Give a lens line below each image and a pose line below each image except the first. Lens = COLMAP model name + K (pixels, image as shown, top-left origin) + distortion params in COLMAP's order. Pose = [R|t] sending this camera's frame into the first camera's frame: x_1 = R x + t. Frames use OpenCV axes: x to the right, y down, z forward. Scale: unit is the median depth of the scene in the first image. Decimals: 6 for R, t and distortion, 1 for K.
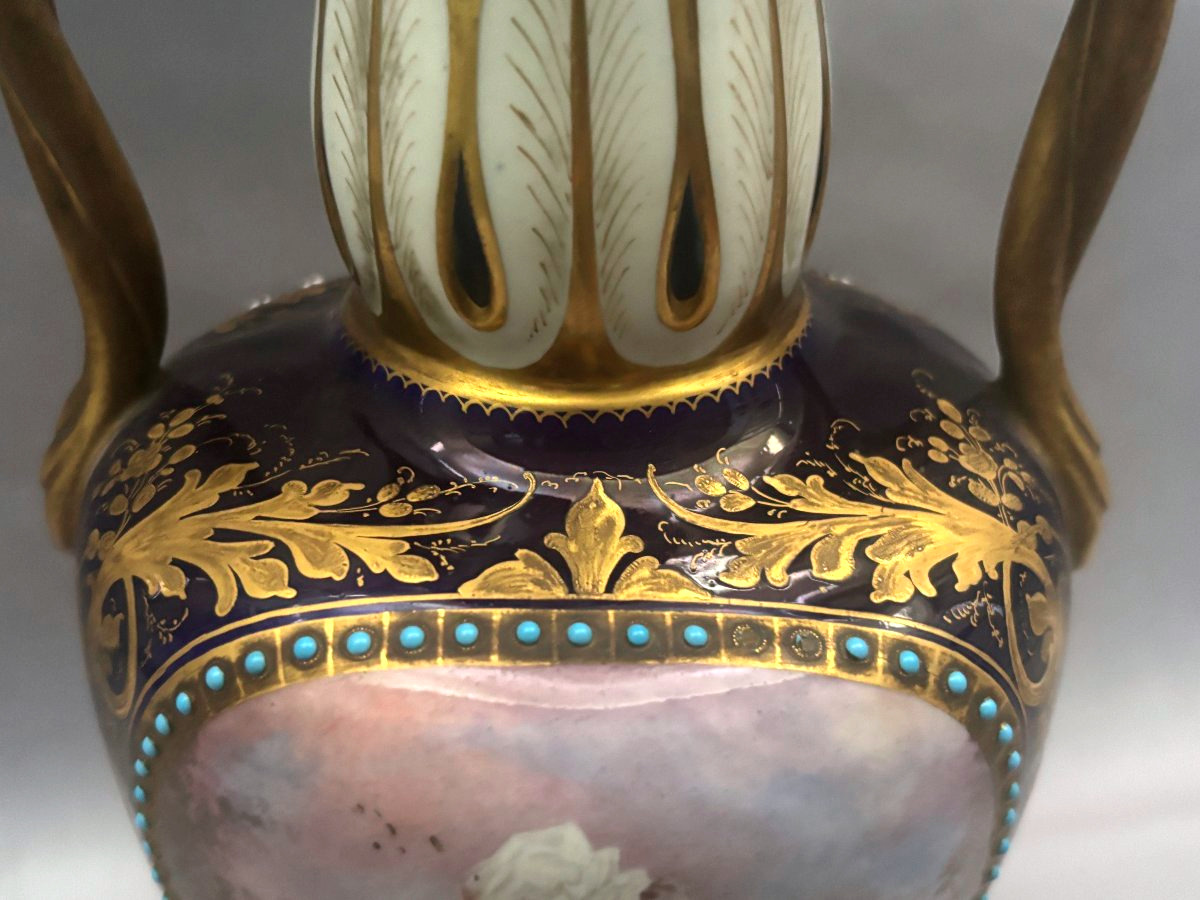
lens RADIAL K [[1413.8, 0, 600.0], [0, 1413.8, 450.0], [0, 0, 1]] dist [0.191509, -1.000329]
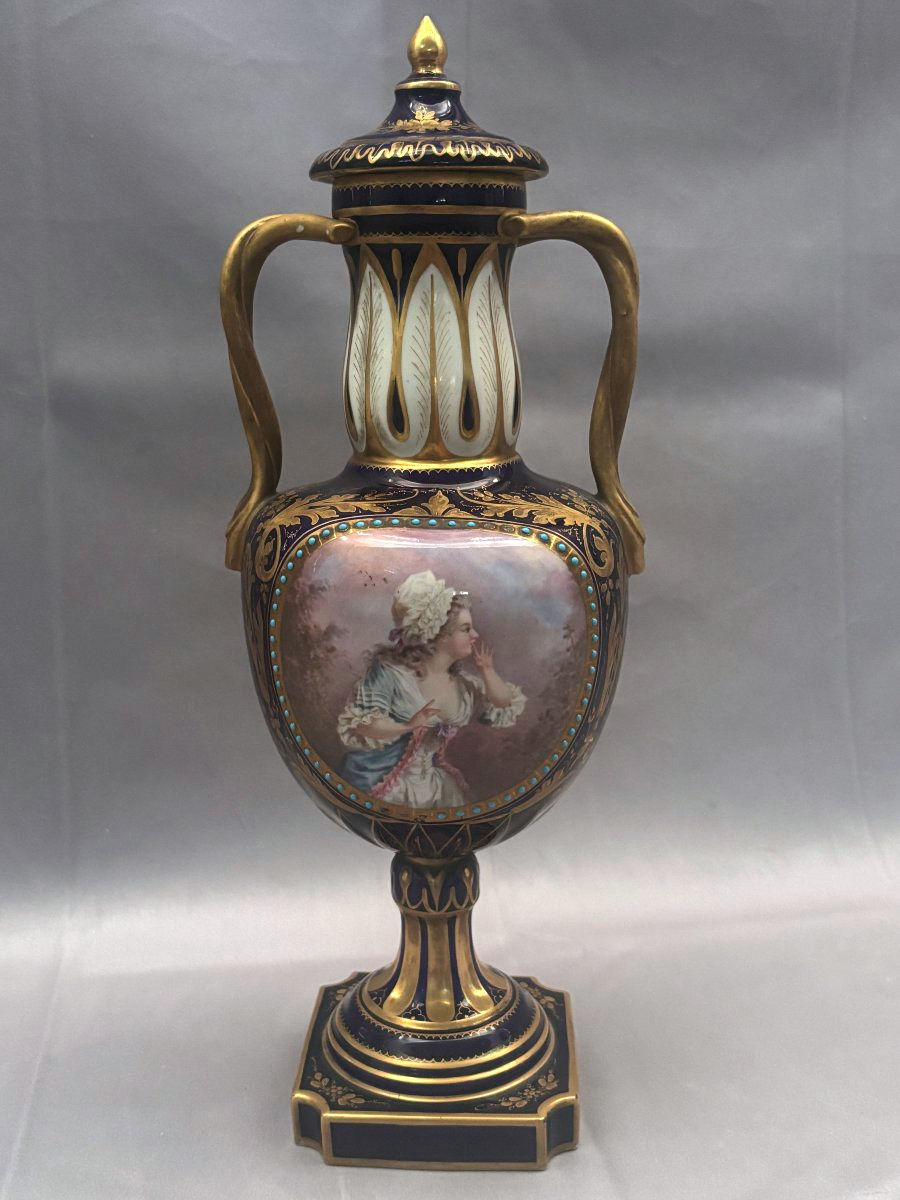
lens RADIAL K [[1413.8, 0, 450.0], [0, 1413.8, 600.0], [0, 0, 1]] dist [0.191509, -1.000329]
pose [[0.999565, -0.009366, -0.027950, 0.102455], [-0.000096, 0.947145, -0.320806, 1.217851], [0.029477, 0.320669, 0.946733, -1.753527]]
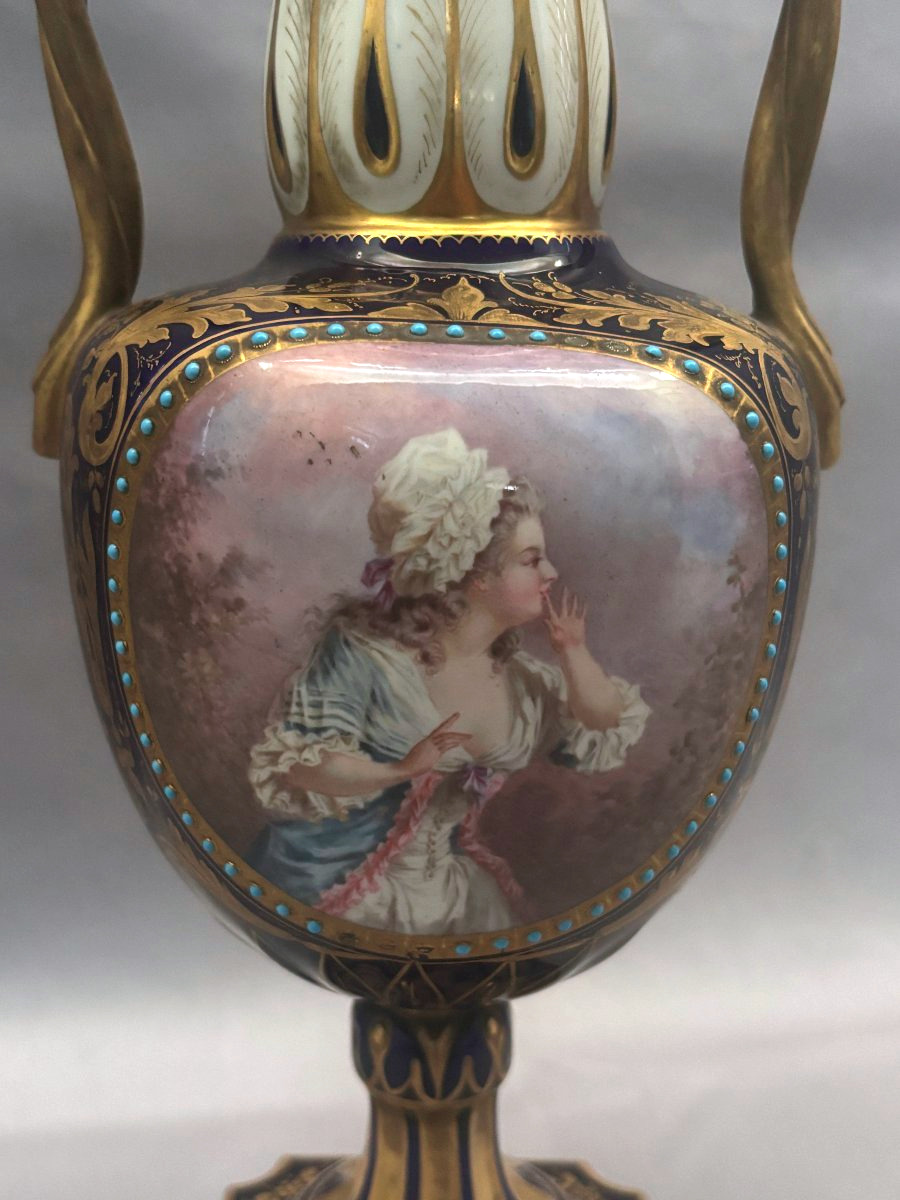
lens RADIAL K [[1413.8, 0, 450.0], [0, 1413.8, 600.0], [0, 0, 1]] dist [0.191509, -1.000329]
pose [[0.999732, -0.007372, 0.021939, -0.050532], [0.013867, 0.949737, -0.312743, 0.796390], [-0.018531, 0.312963, 0.949584, -0.245235]]
